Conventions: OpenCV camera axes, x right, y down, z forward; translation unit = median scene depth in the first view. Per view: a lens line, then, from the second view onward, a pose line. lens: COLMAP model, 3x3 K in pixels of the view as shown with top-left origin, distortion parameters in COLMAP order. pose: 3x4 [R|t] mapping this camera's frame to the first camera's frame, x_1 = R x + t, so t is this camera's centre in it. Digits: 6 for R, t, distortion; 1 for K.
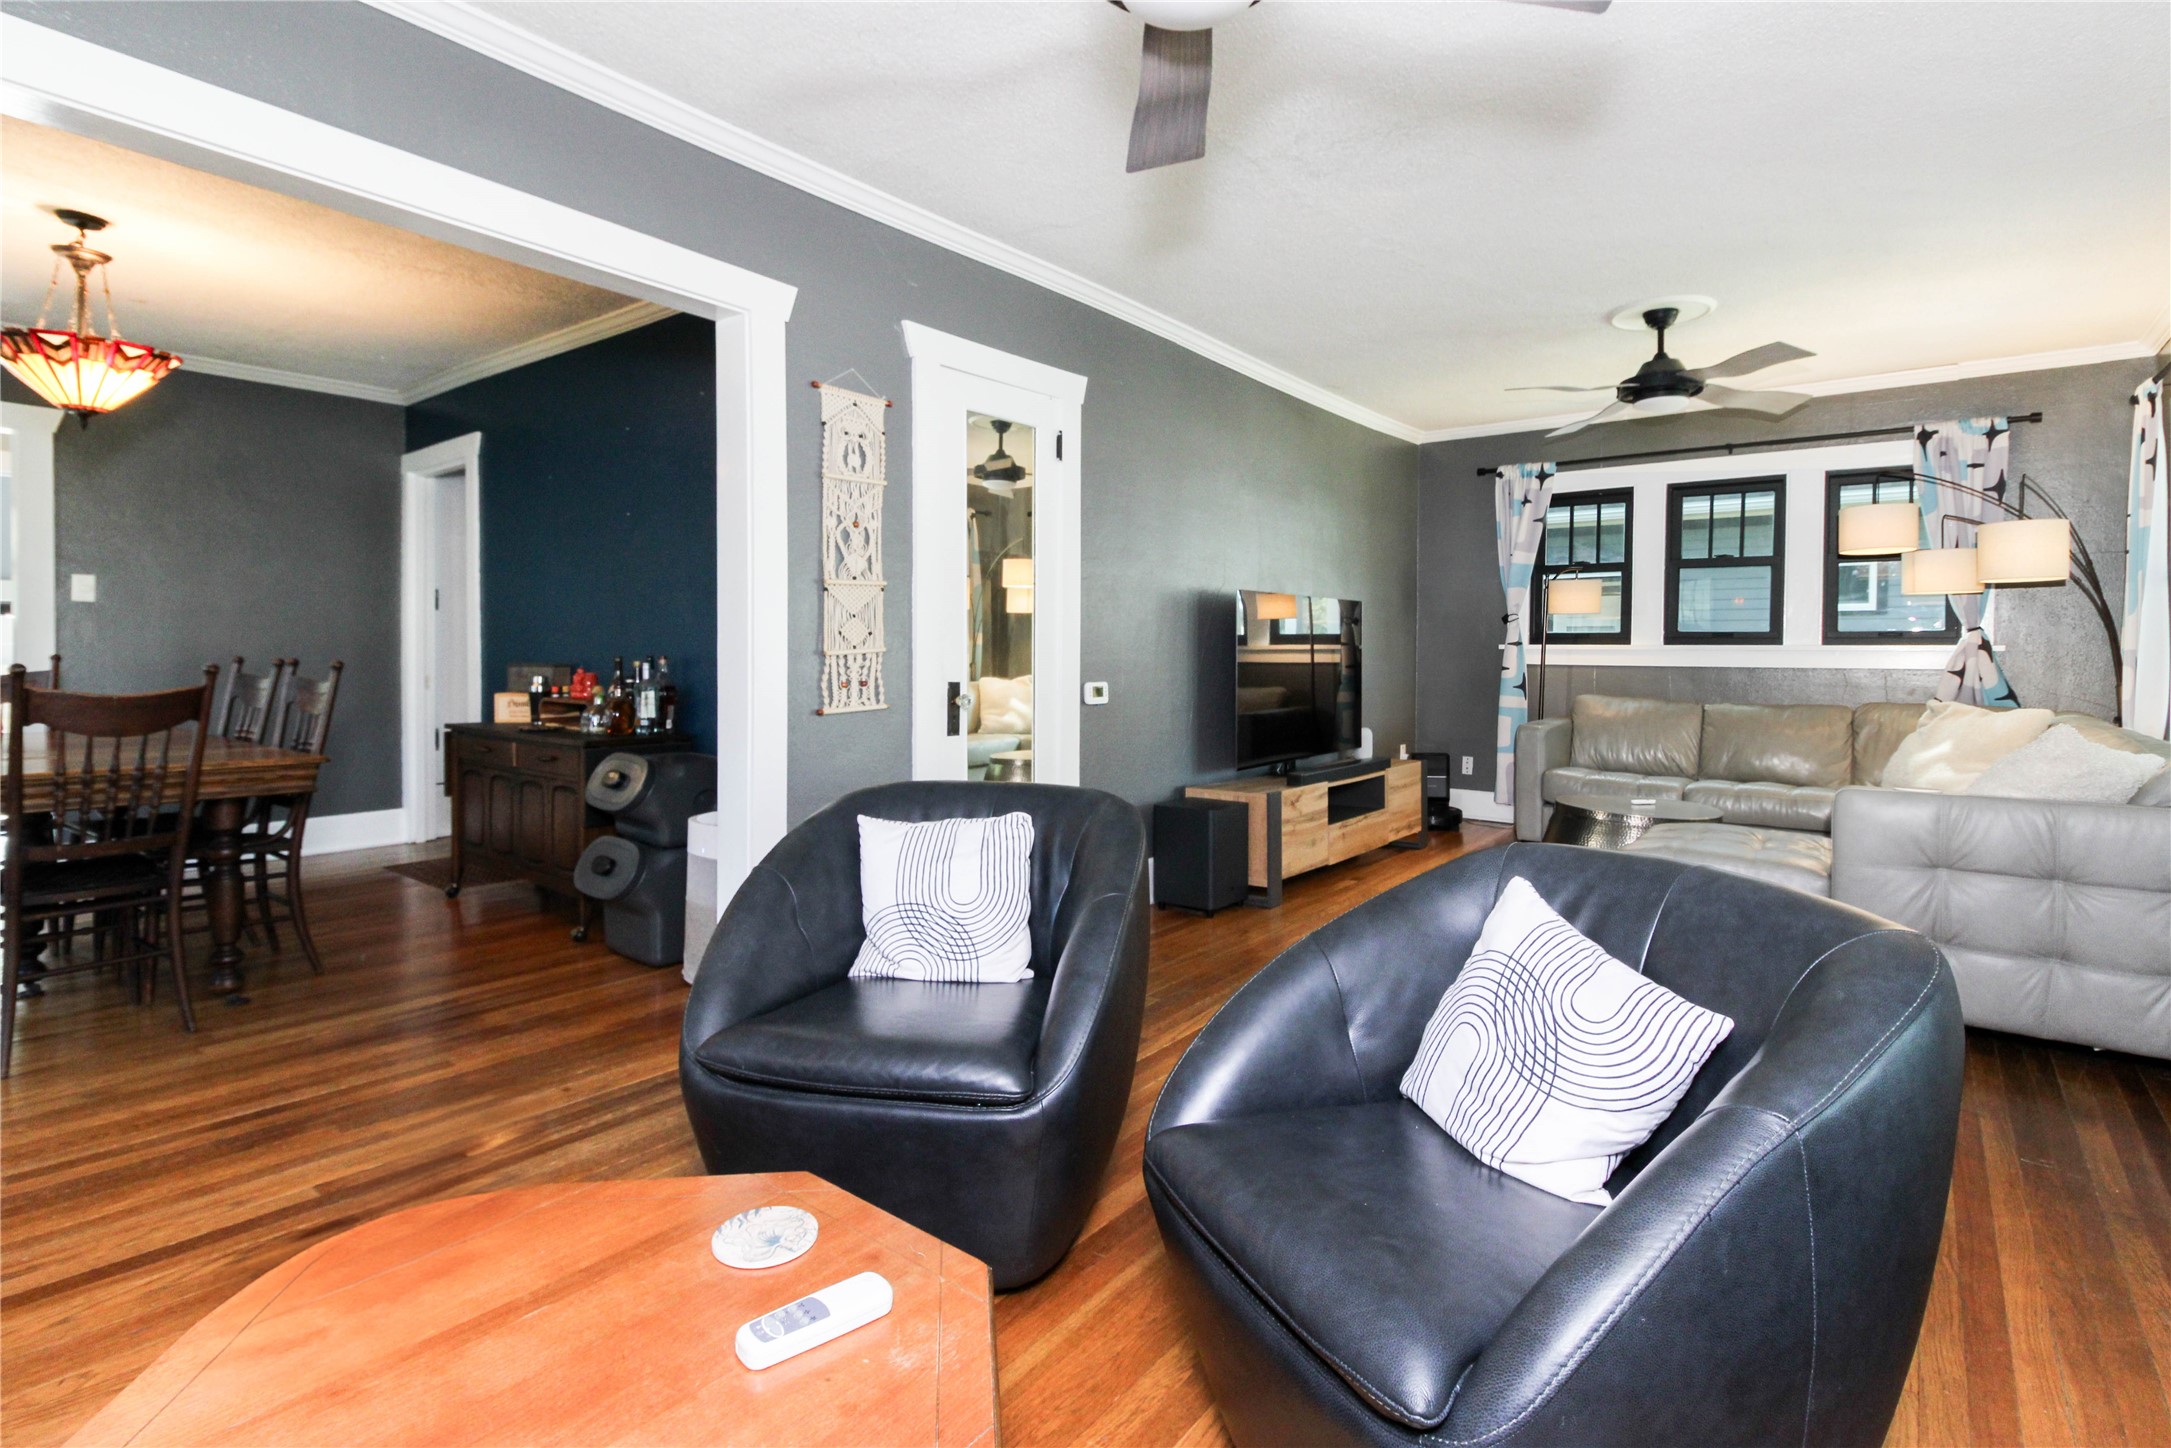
lens RADIAL K [[1049.6, 0, 1110.0], [0, 1049.6, 668.8], [0, 0, 1]] dist [0.020521, -0.016899]
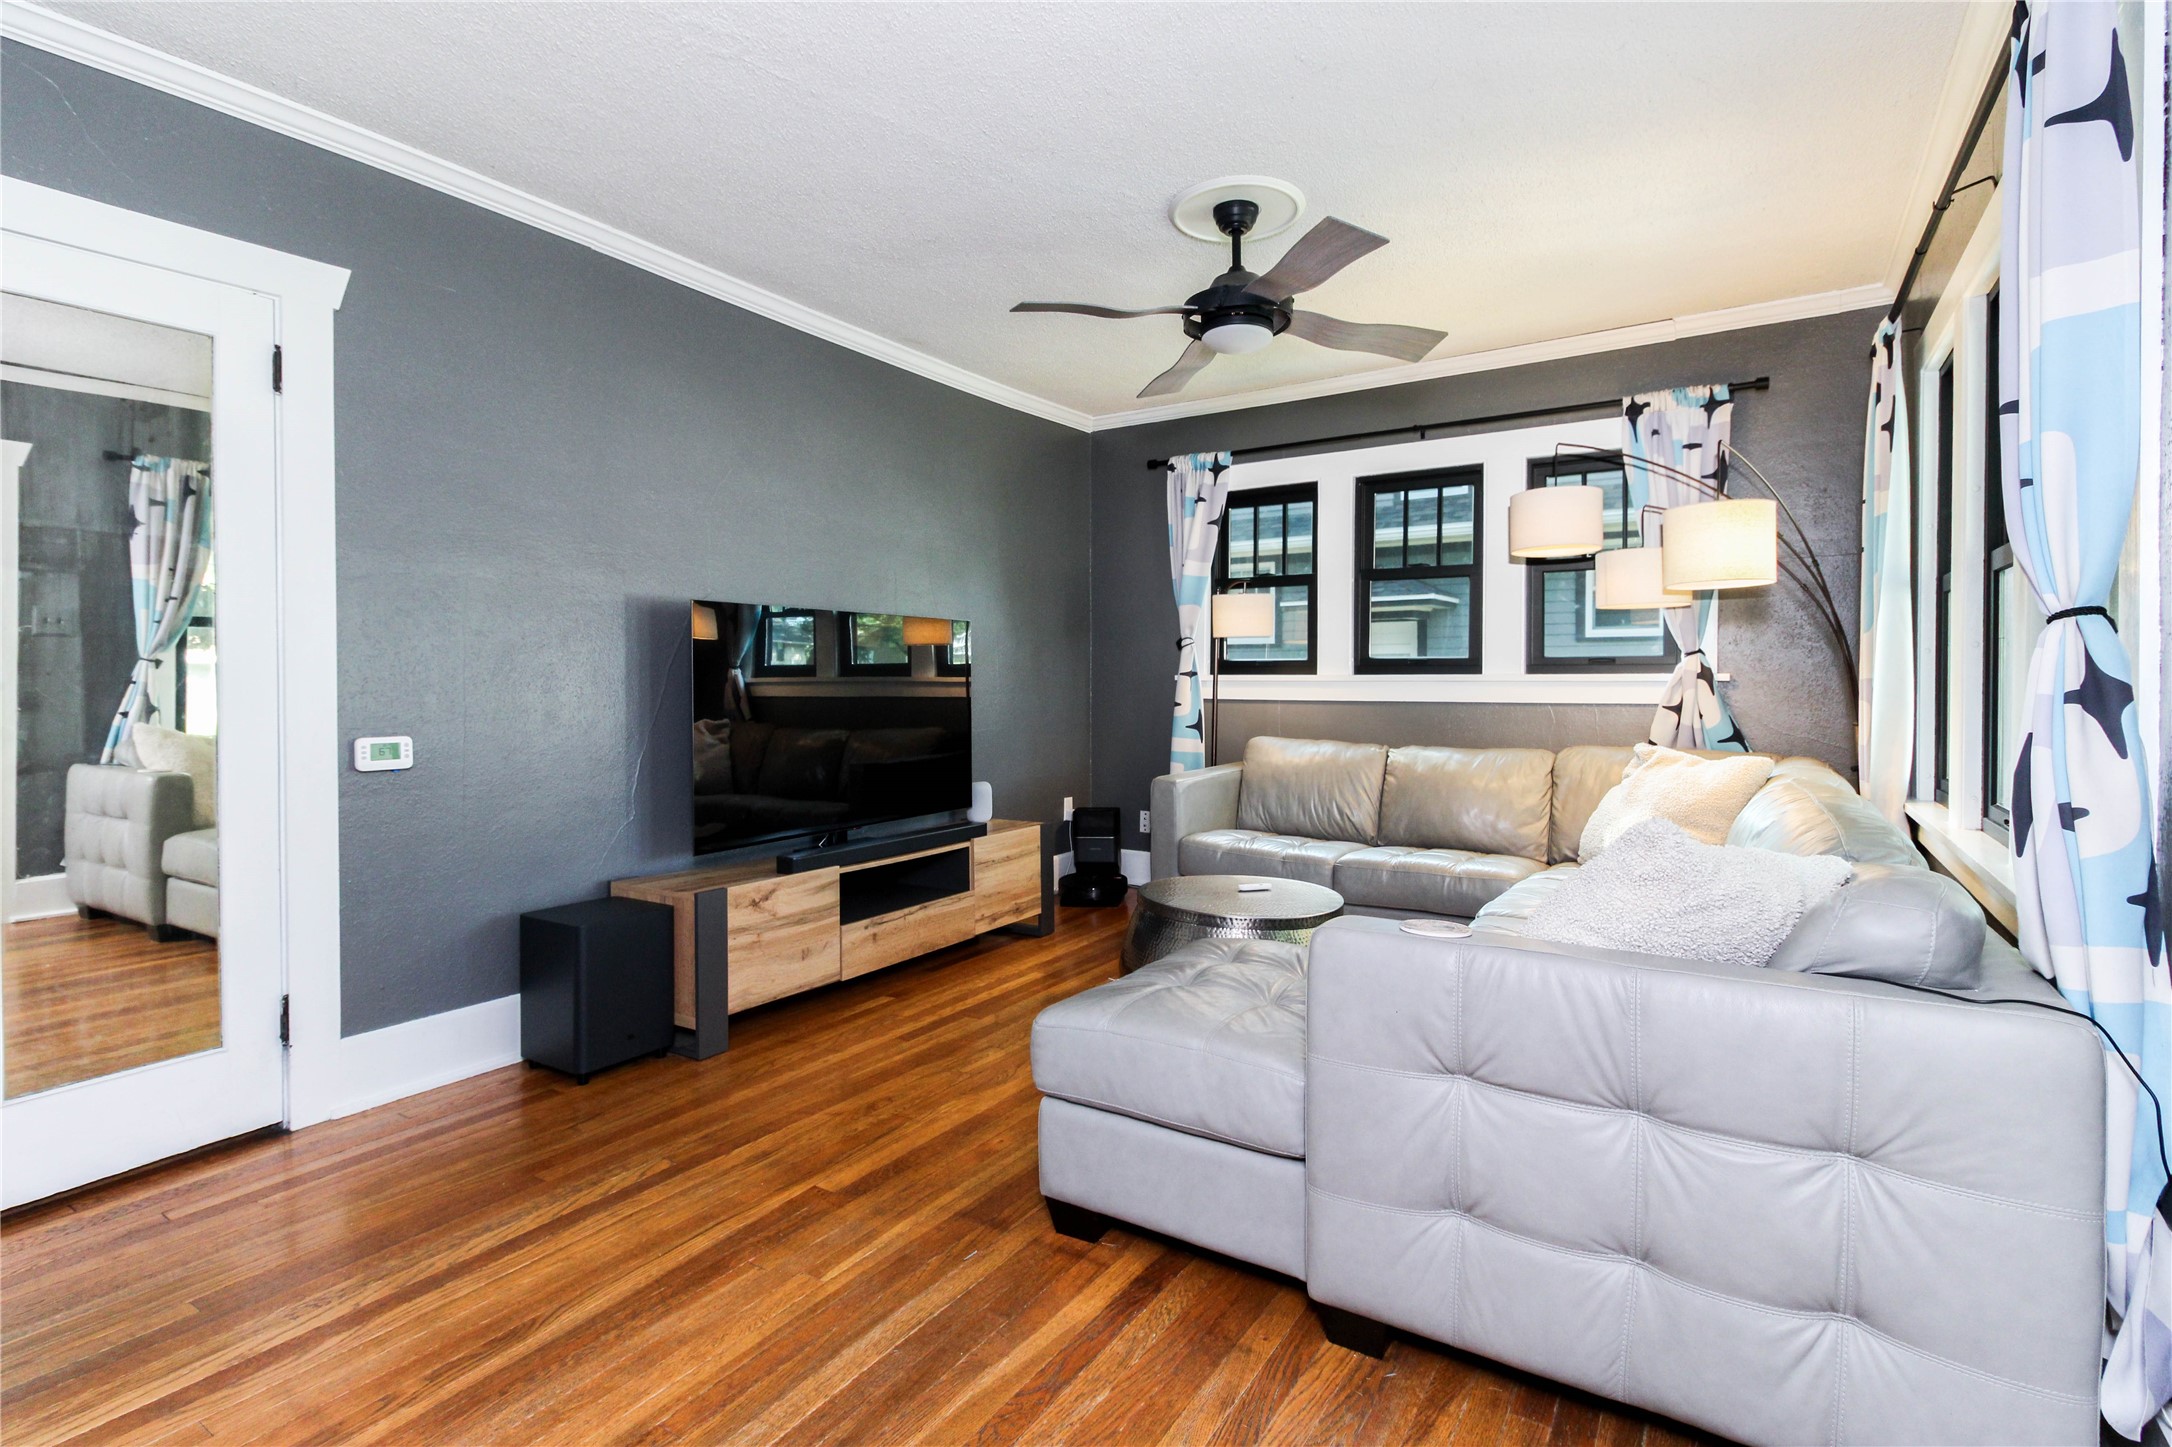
lens RADIAL K [[1032.5, 0, 1082.4], [0, 1032.5, 698.7], [0, 0, 1]] dist [0.018599, -0.014641]
pose [[0.997073, -0.007089, 0.076123, 0.298729], [0.007129, 0.999975, -0.000255, -0.006296], [-0.076119, 0.000797, 0.997098, 0.255342]]
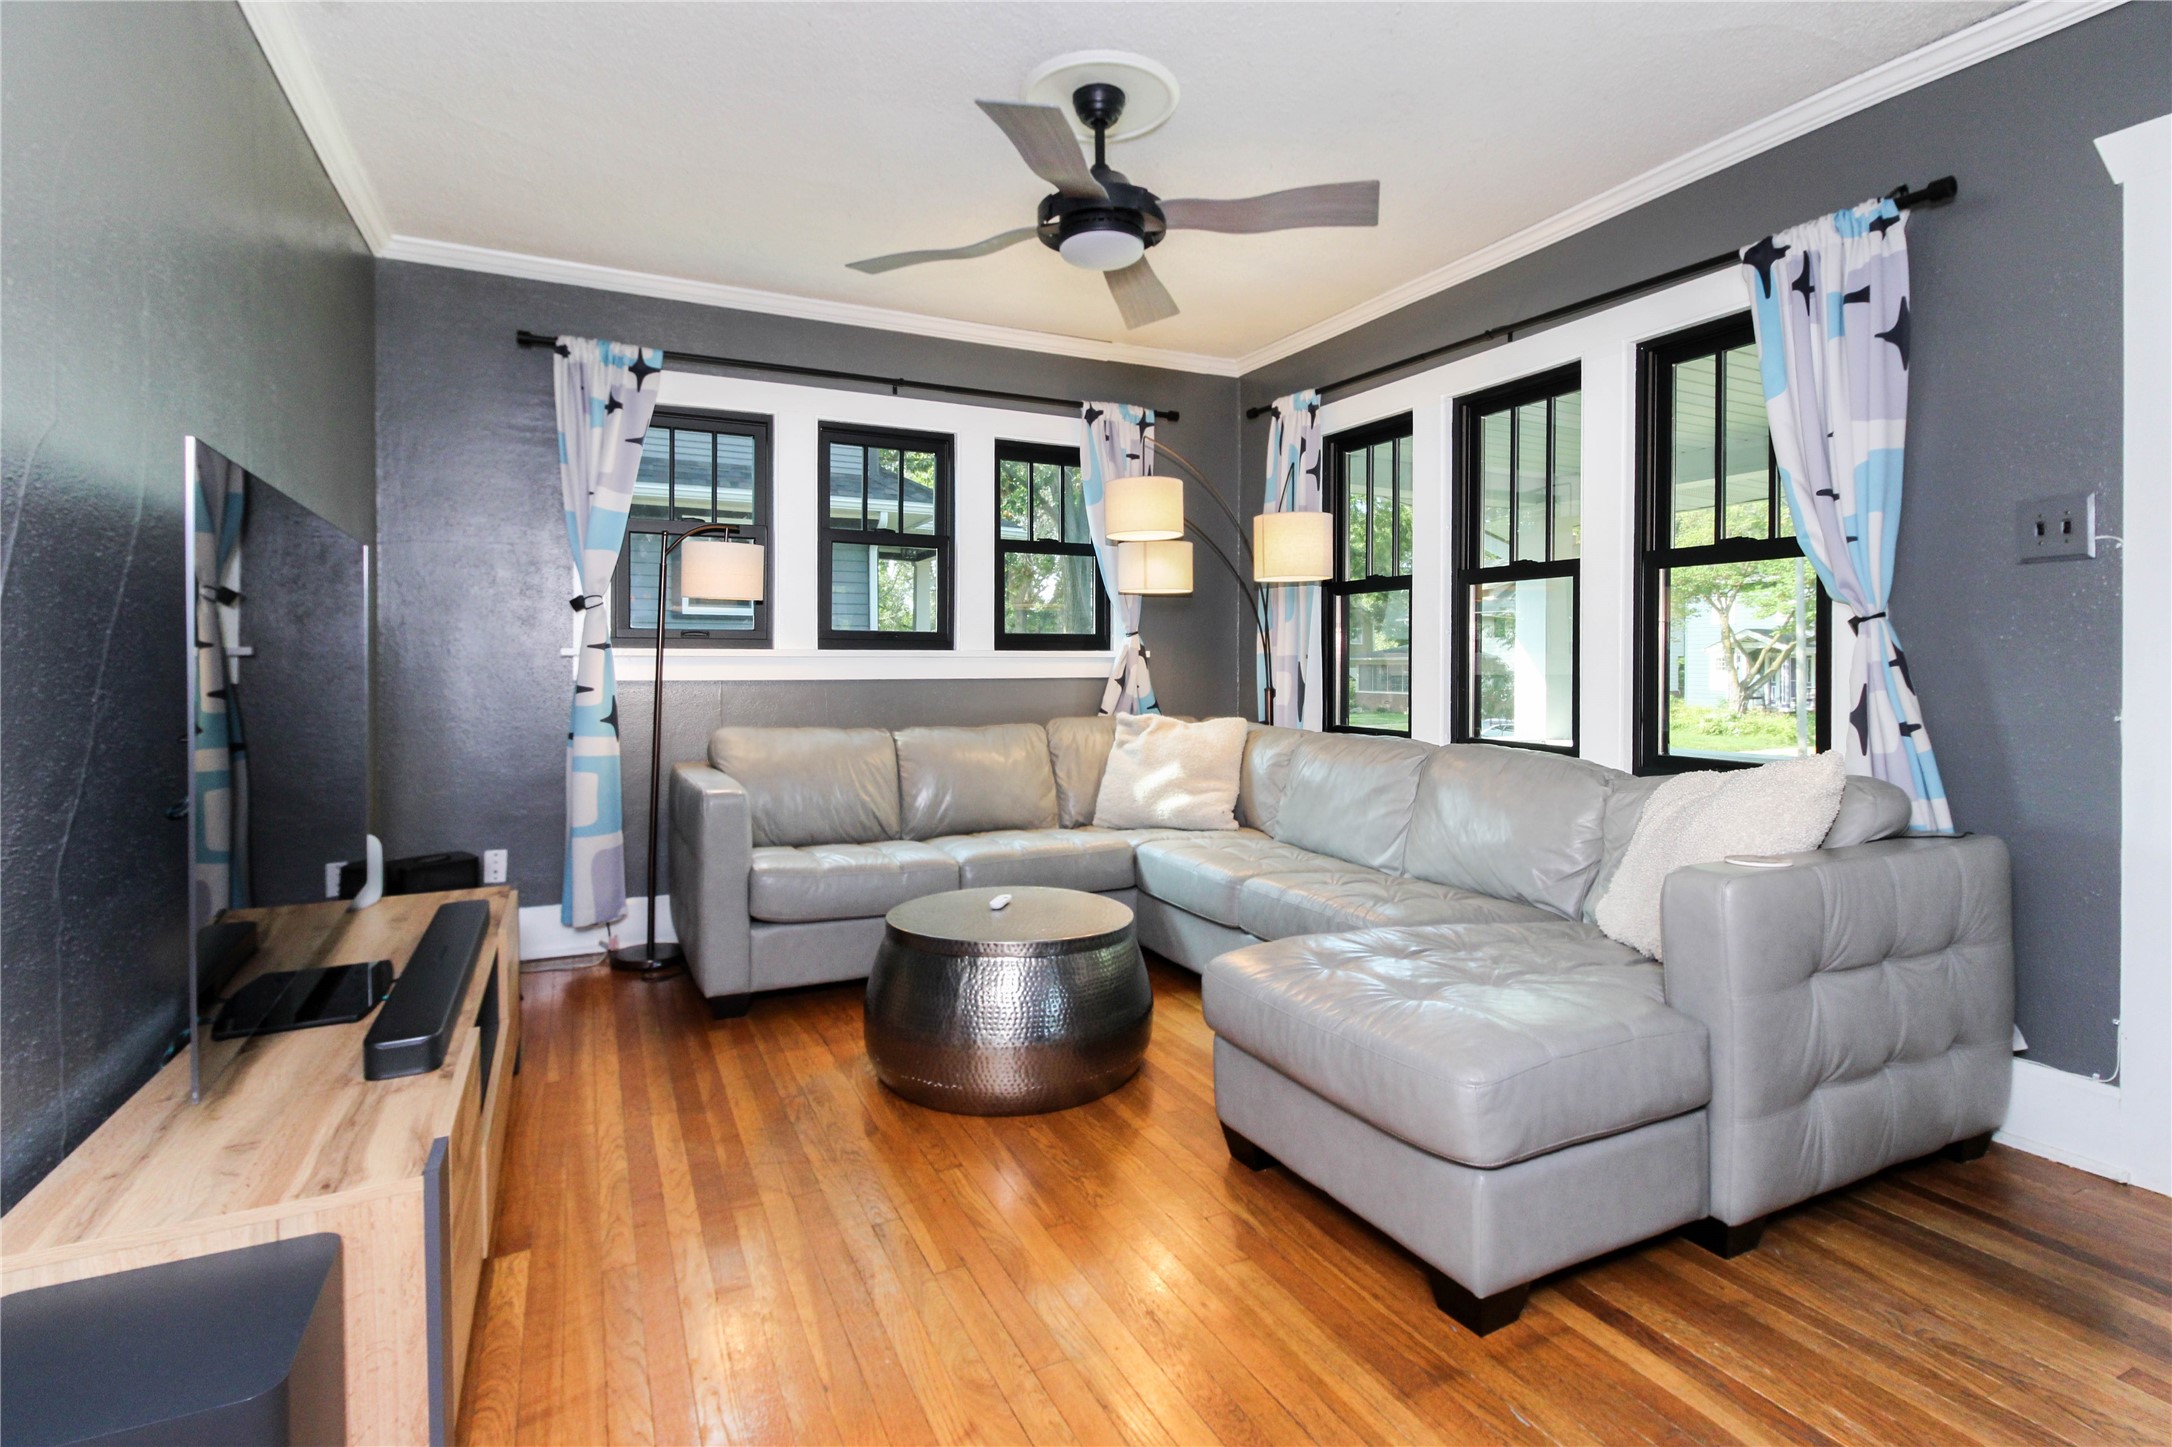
lens RADIAL K [[1050.1, 0, 1110.5], [0, 1050.1, 668.3], [0, 0, 1]] dist [0.020521, -0.016899]
pose [[0.444216, -0.011040, 0.895852, -0.016689], [0.018524, 0.999823, 0.003136, -0.010124], [-0.895728, 0.015202, 0.444342, 0.602544]]
